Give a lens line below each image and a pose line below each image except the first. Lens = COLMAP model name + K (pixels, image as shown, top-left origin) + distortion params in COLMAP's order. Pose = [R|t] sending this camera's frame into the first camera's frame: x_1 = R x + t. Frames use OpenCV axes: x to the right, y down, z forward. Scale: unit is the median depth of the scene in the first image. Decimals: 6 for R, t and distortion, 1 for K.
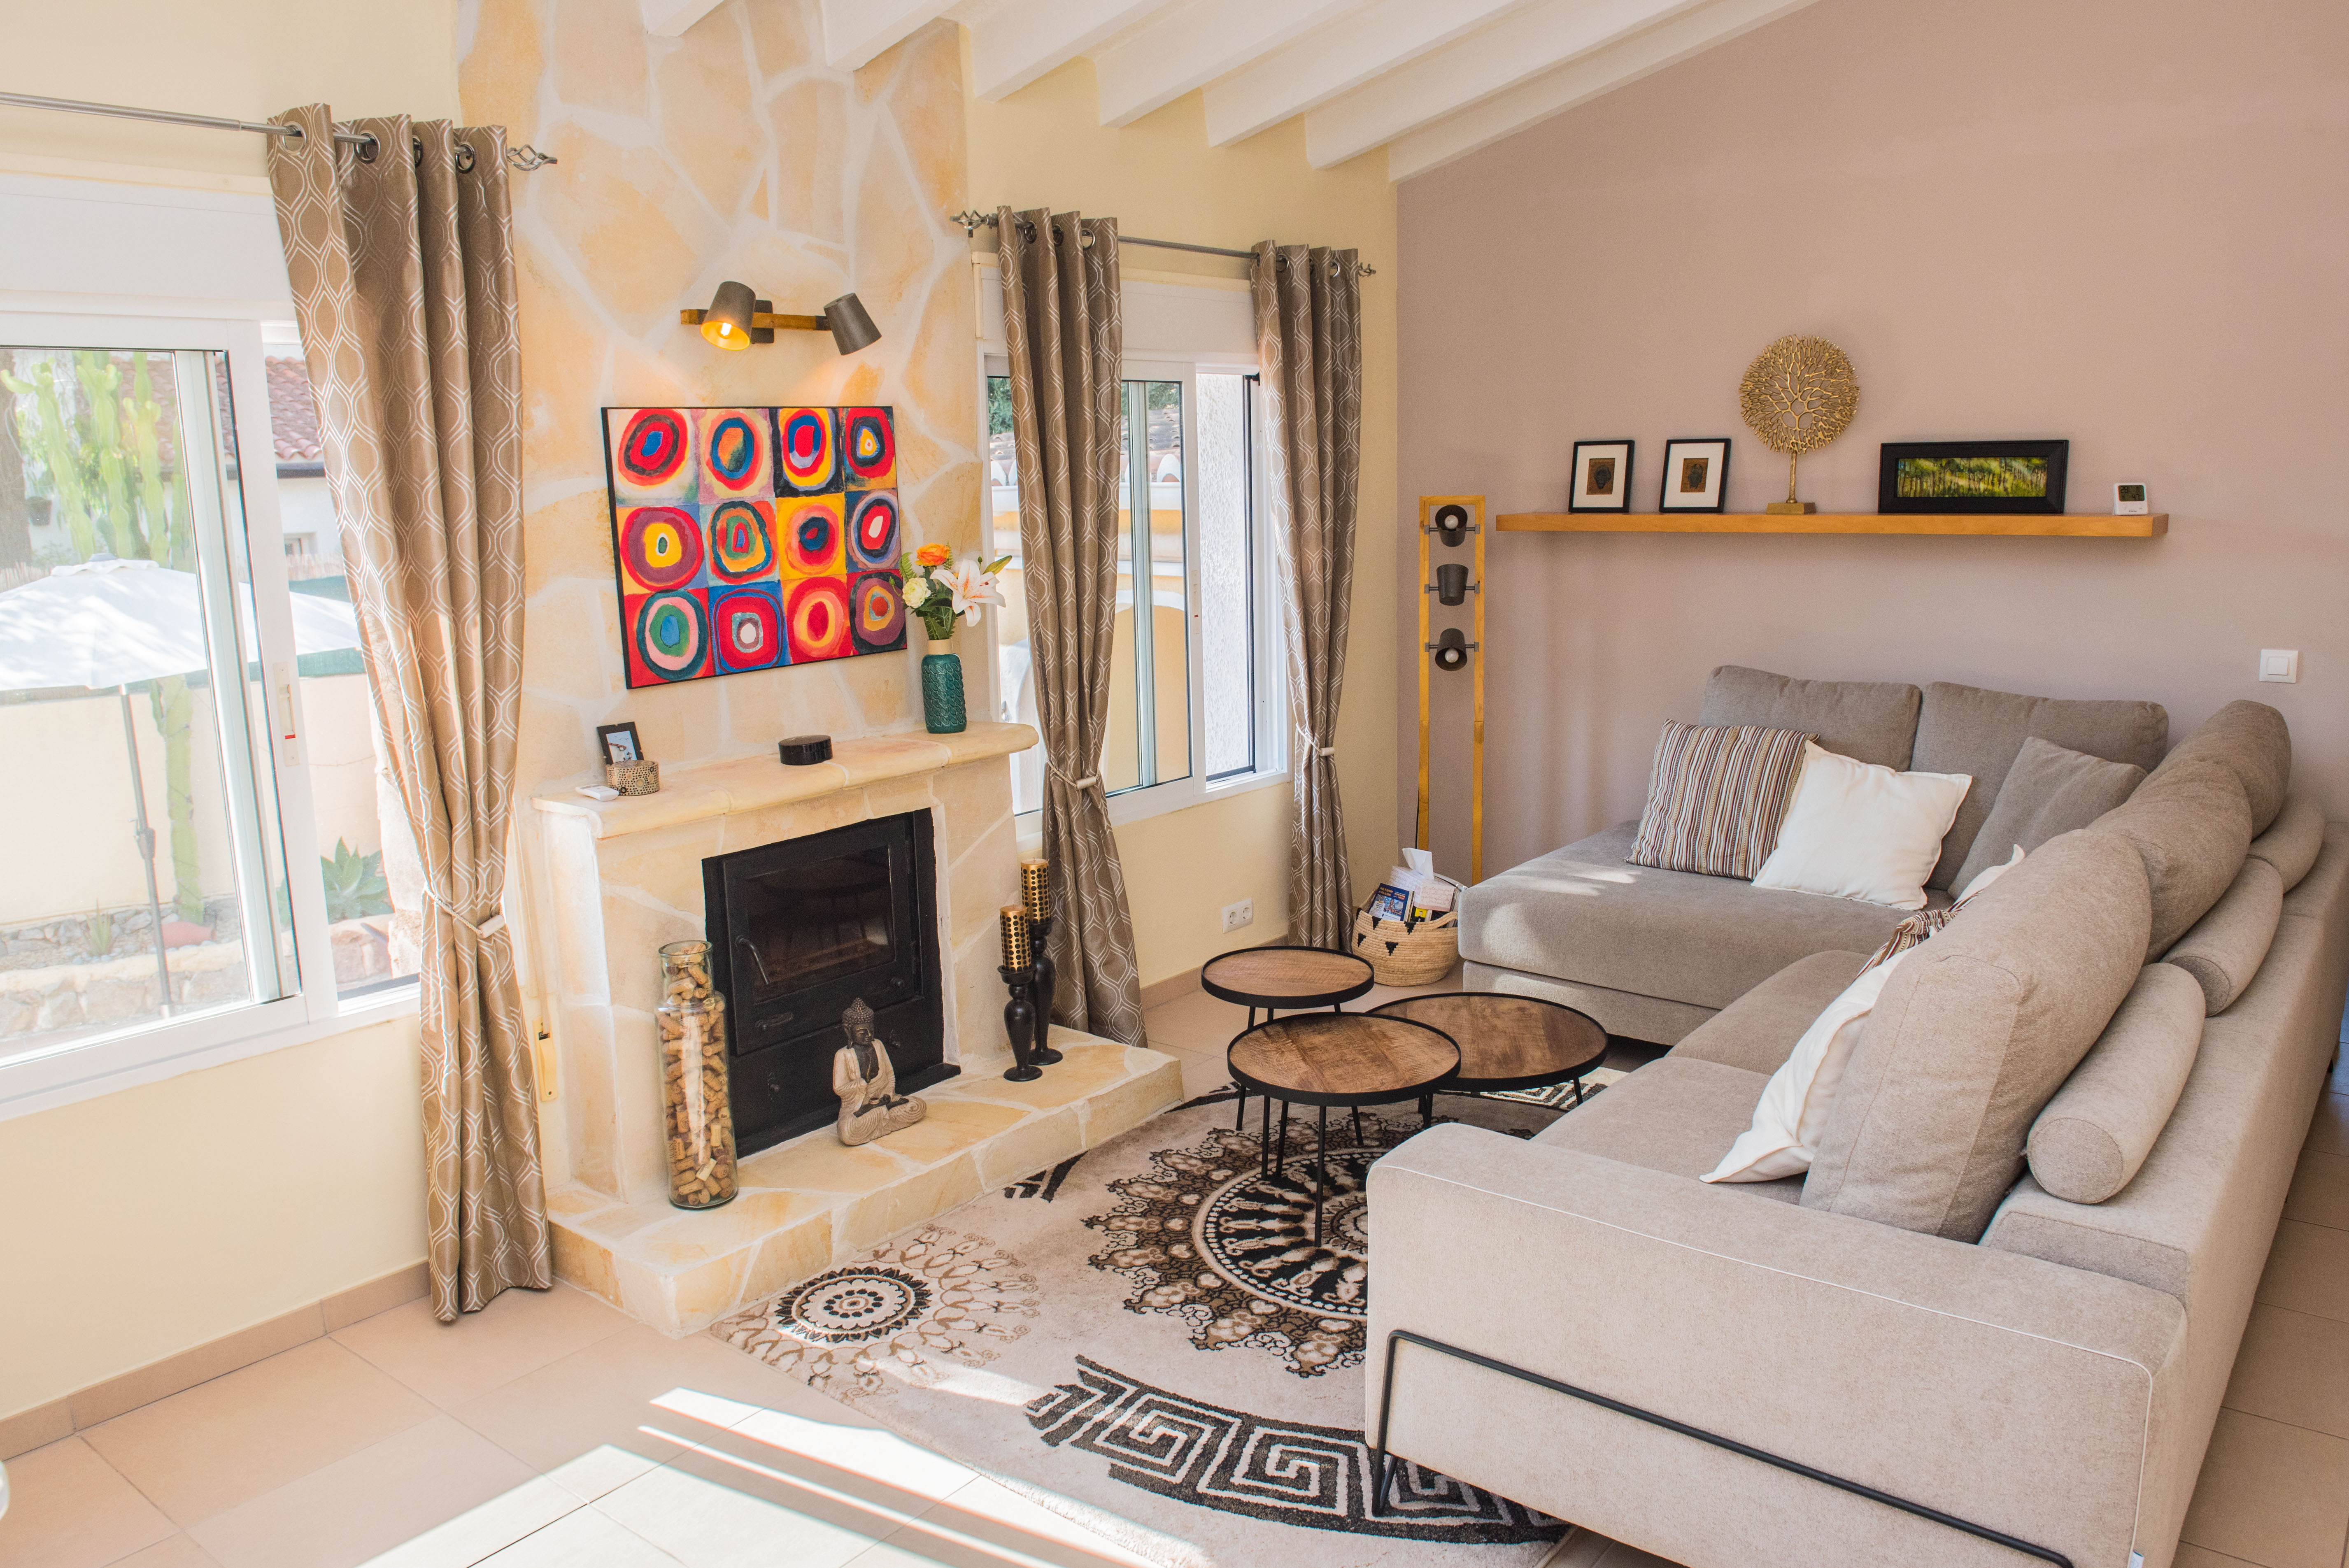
lens RADIAL K [[1609.0, 0, 1179.4], [0, 1609.0, 788.4], [0, 0, 1]] dist [-0.046988, -0.007993]
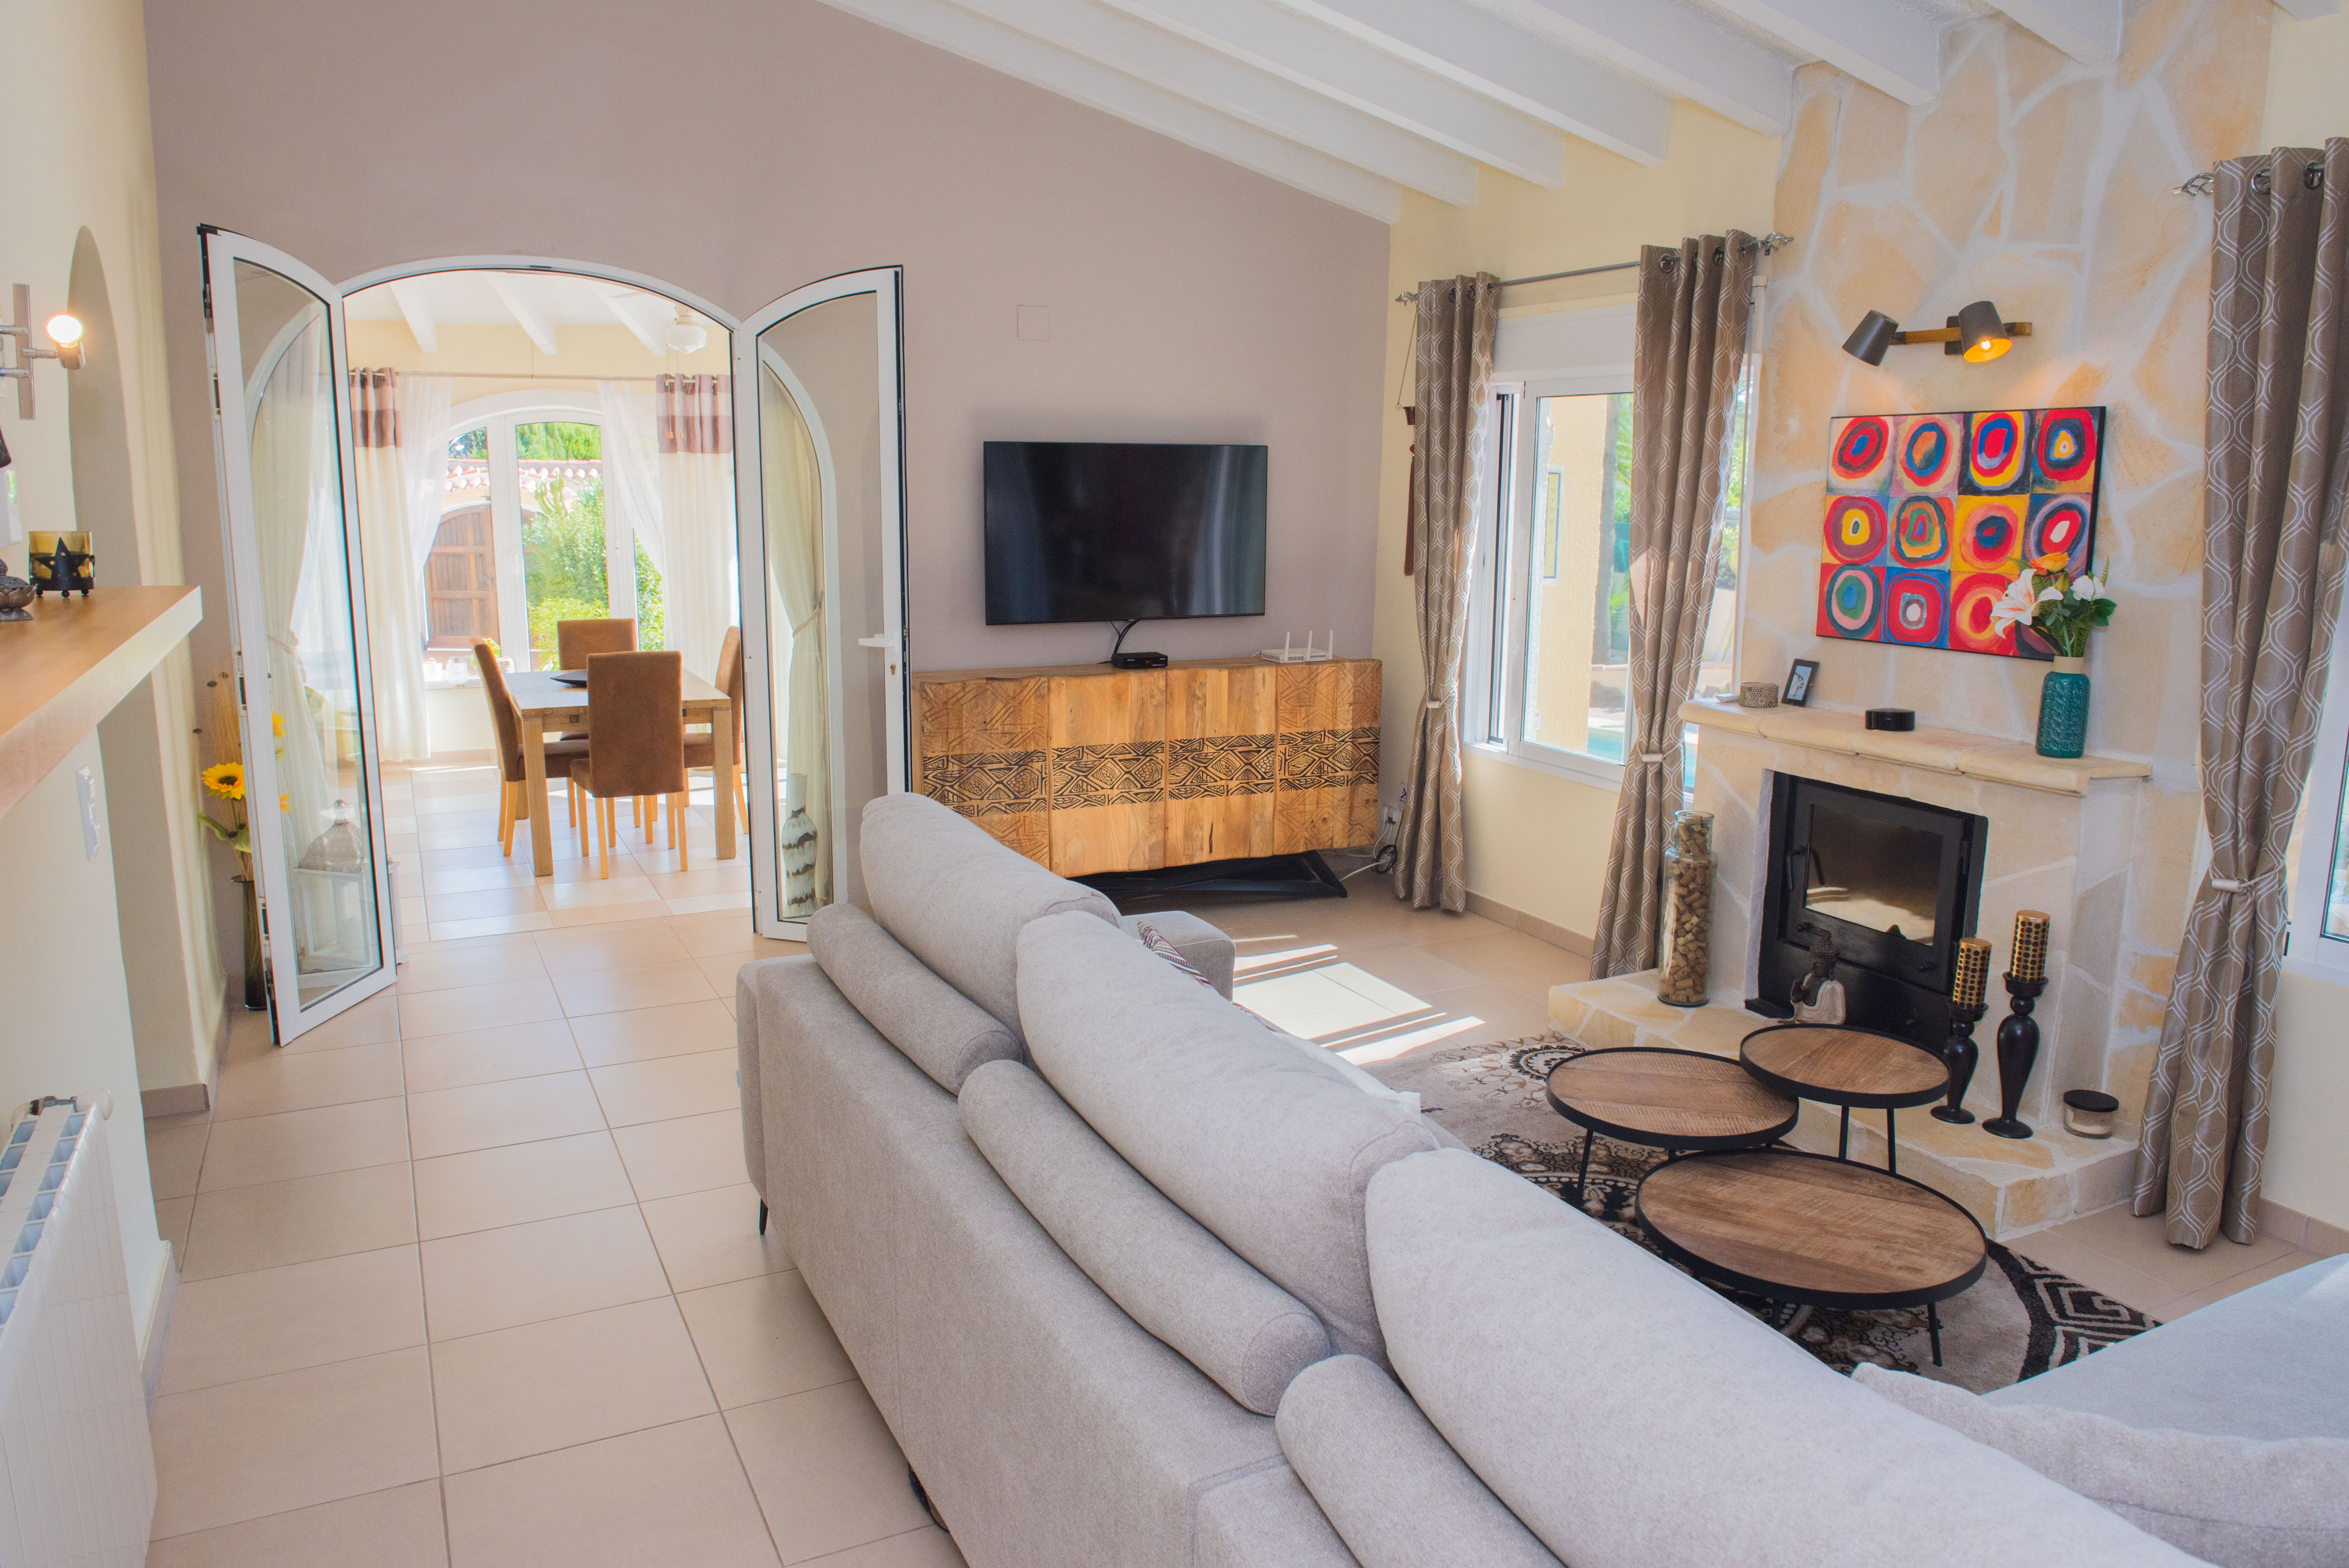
lens RADIAL K [[1609.1, 0, 1173.6], [0, 1609.1, 779.5], [0, 0, 1]] dist [-0.046988, -0.007993]
pose [[-0.404141, 0.196082, -0.893432, 0.983772], [-0.171504, 0.943186, 0.284581, -0.218512], [0.898474, 0.268238, -0.347552, 0.964503]]
